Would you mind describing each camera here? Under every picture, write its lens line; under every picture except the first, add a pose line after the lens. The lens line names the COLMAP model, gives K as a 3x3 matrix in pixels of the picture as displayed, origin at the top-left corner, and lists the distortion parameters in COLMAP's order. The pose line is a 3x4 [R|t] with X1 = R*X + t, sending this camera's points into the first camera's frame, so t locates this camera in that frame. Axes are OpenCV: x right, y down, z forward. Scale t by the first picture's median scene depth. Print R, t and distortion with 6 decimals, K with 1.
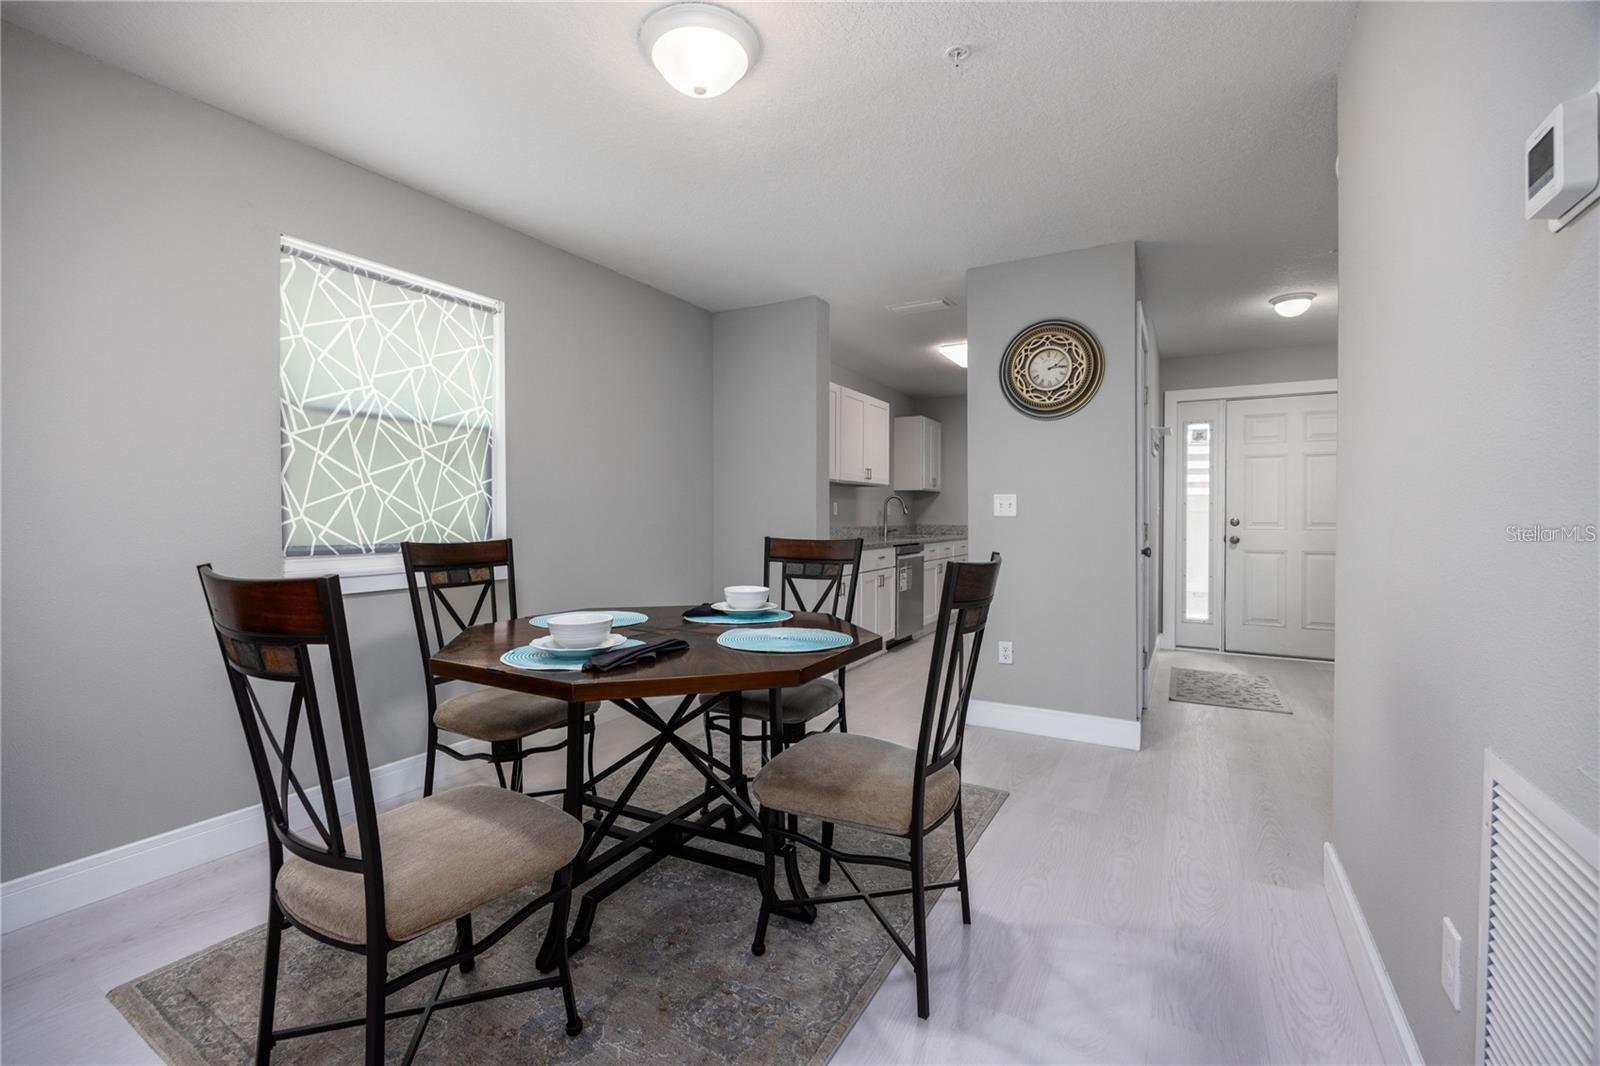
lens RADIAL K [[665.7, 0, 798.8], [0, 665.7, 524.2], [0, 0, 1]] dist [-0.010903, 0.000063]
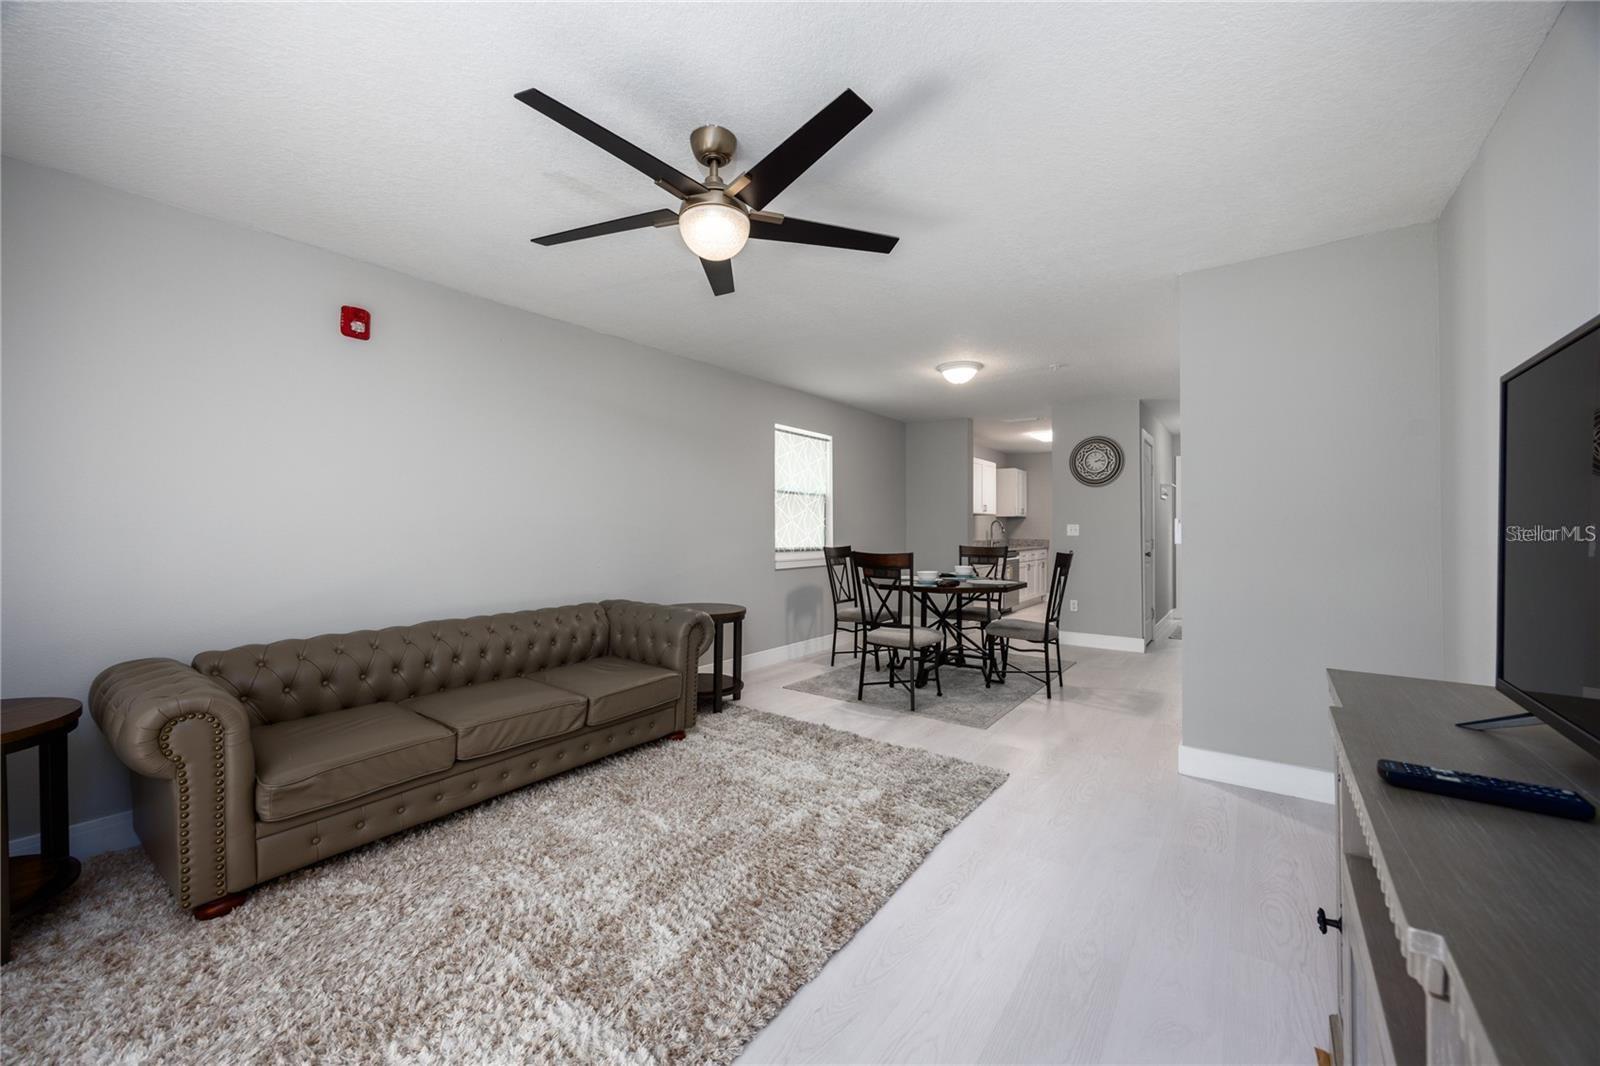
lens RADIAL K [[618.9, 0, 807.8], [0, 618.9, 526.7], [0, 0, 1]] dist [-0.003134, -0.000228]
pose [[0.995247, 0.001884, -0.097365, -0.352443], [-0.003507, 0.999858, -0.016507, -0.007240], [0.097320, 0.016770, 0.995112, -1.078837]]
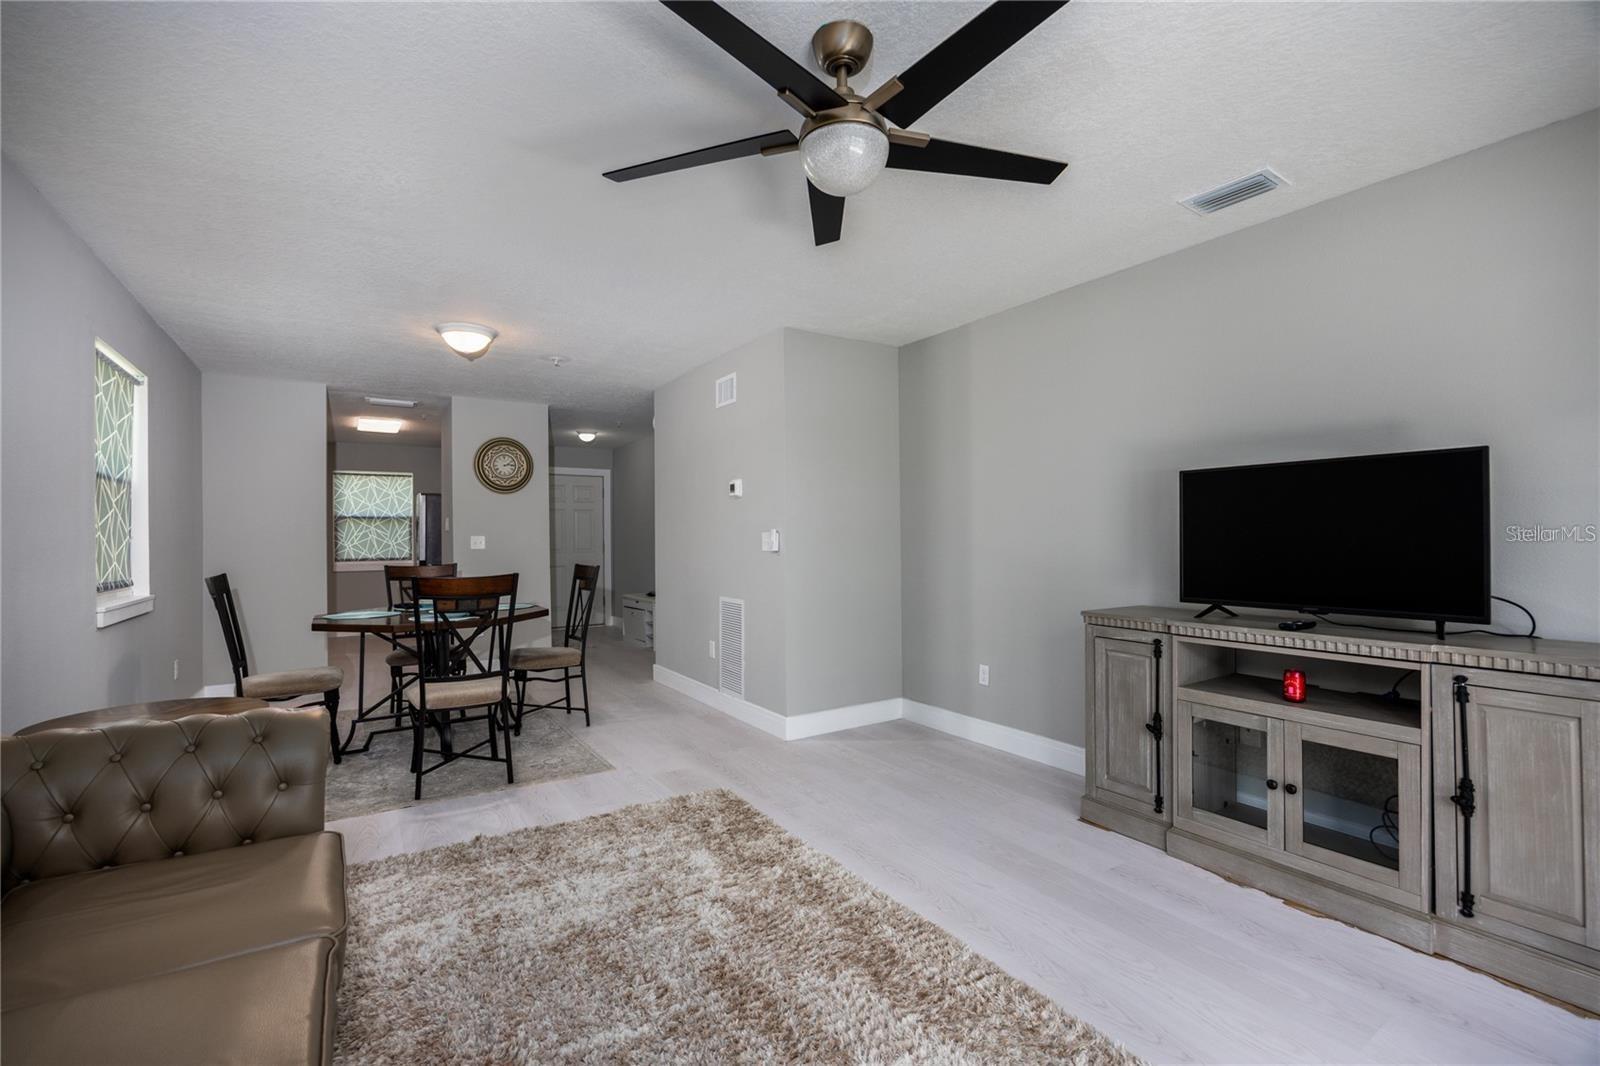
lens RADIAL K [[695.1, 0, 805.2], [0, 695.1, 534.9], [0, 0, 1]] dist [-0.016680, 0.000302]
pose [[0.441492, -0.001534, 0.897264, -1.098240], [0.023803, 0.999667, -0.010003, -0.013558], [-0.896949, 0.025774, 0.441381, -0.625977]]
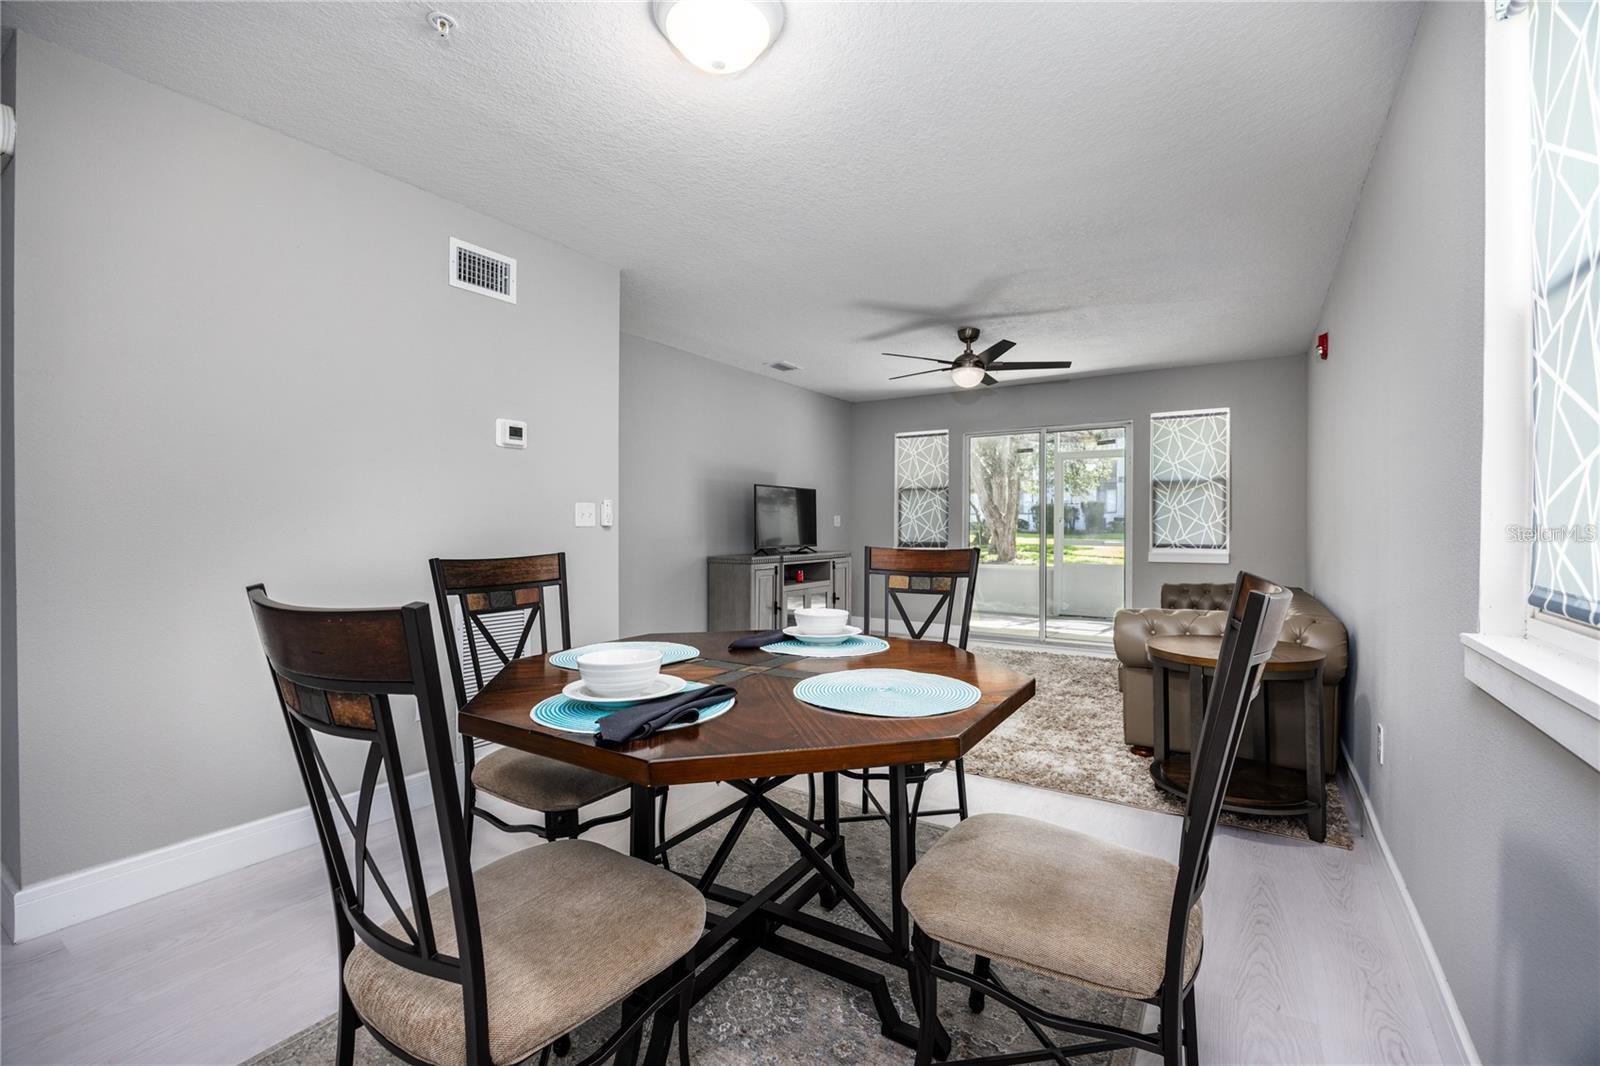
lens RADIAL K [[695.1, 0, 798.4], [0, 695.1, 535.2], [0, 0, 1]] dist [-0.016680, 0.000302]
pose [[-0.999083, -0.003567, 0.042660, -0.194568], [-0.002265, 0.999531, 0.030530, -0.016816], [-0.042749, 0.030405, -0.998623, 1.308804]]
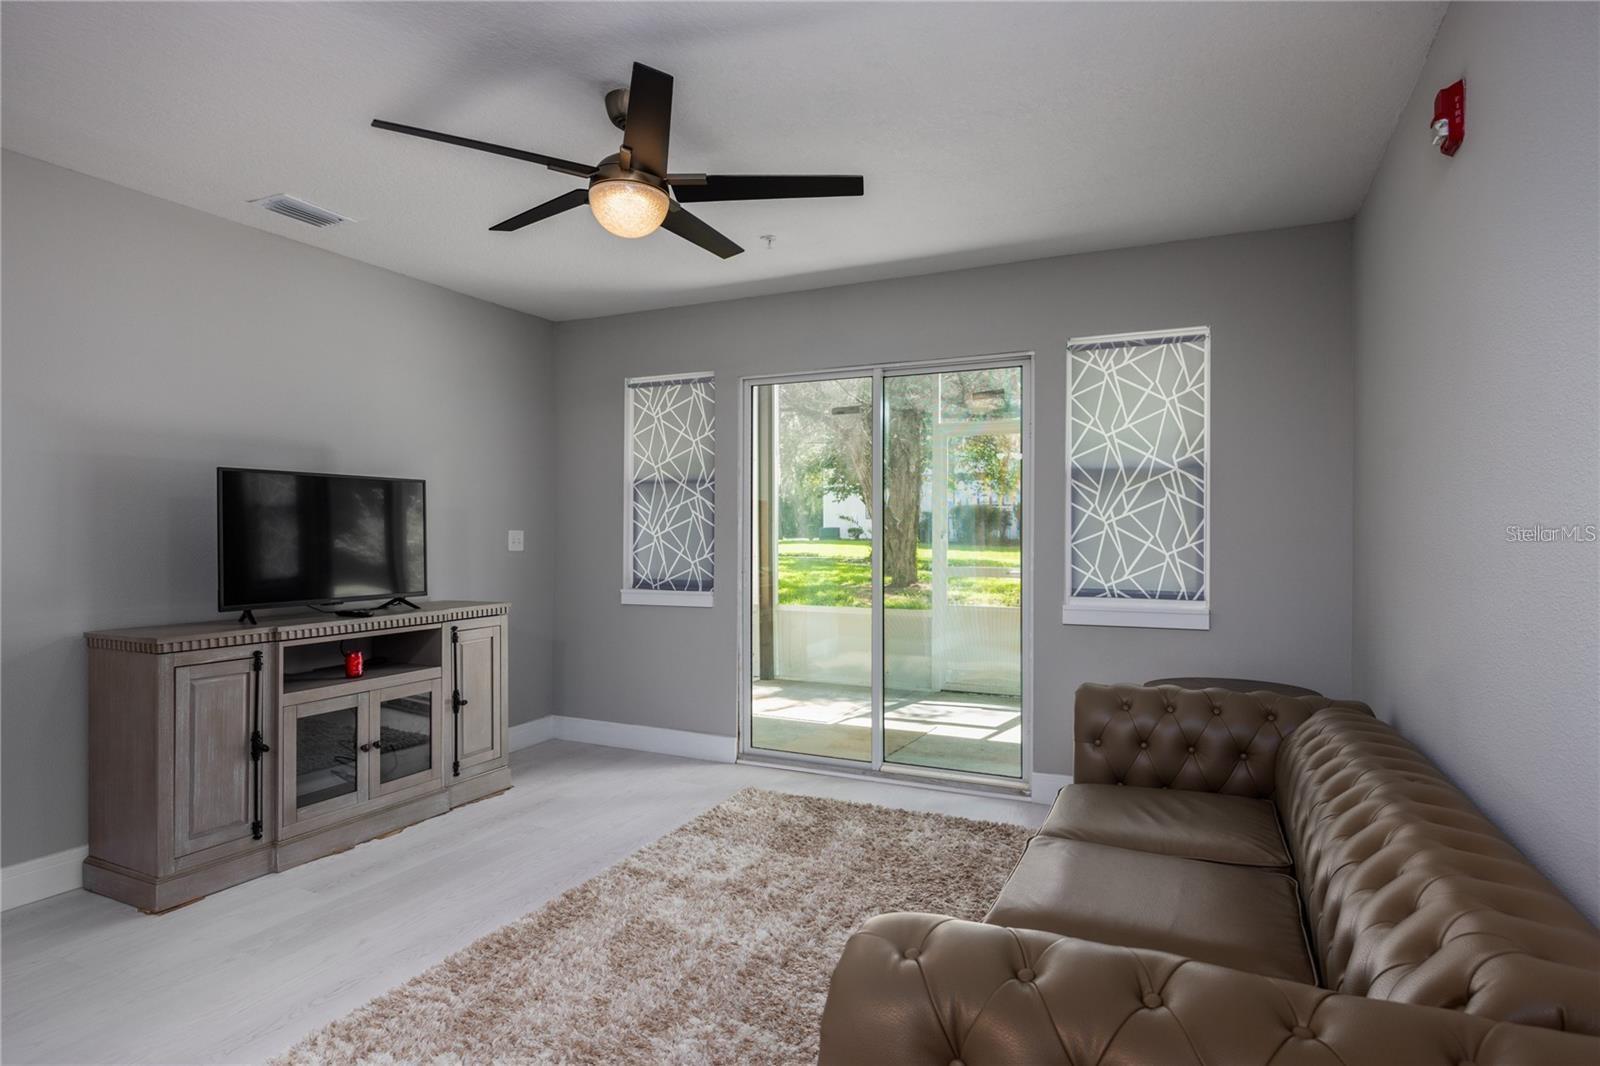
lens RADIAL K [[878.3, 0, 798.4], [0, 878.3, 539.7], [0, 0, 1]] dist [-0.008162, -0.001339]
pose [[-0.995532, -0.002317, -0.094401, -0.617522], [-0.004801, 0.999648, 0.026094, -0.040904], [0.094307, 0.026430, -0.995192, 0.508048]]
